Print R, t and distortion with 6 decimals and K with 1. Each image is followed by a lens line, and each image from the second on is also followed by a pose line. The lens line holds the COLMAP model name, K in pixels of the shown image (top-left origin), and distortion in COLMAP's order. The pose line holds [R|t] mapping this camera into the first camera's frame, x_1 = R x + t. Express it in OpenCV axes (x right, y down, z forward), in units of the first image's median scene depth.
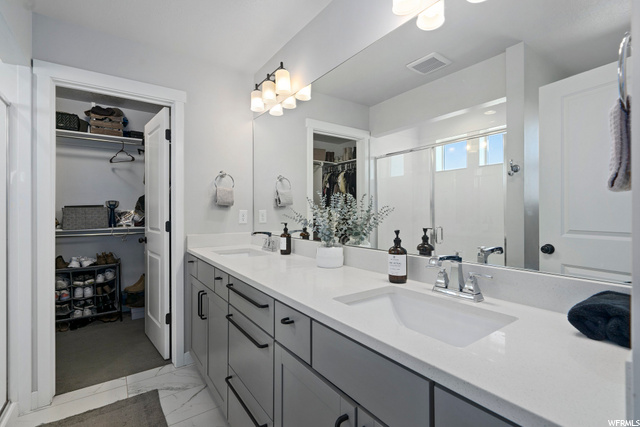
lens RADIAL K [[290.6, 0, 317.5], [0, 290.6, 210.7], [0, 0, 1]] dist [0.000950, -0.000171]
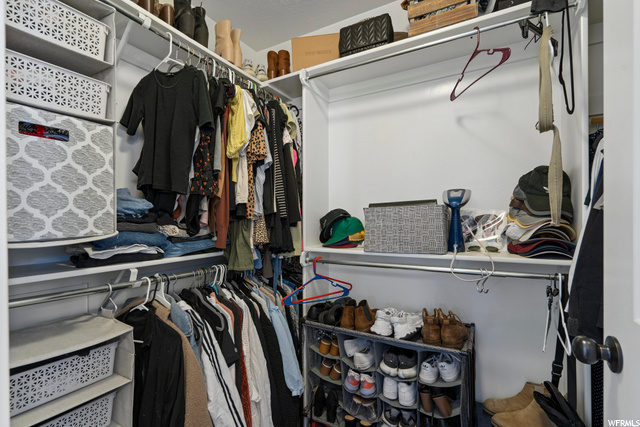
lens RADIAL K [[290.6, 0, 317.7], [0, 290.6, 213.1], [0, 0, 1]] dist [0.000950, -0.000171]
pose [[0.427860, -0.006115, -0.903824, -0.424859], [0.001835, 0.999981, -0.005896, 0.002971], [0.903843, 0.000864, 0.427863, 0.662094]]
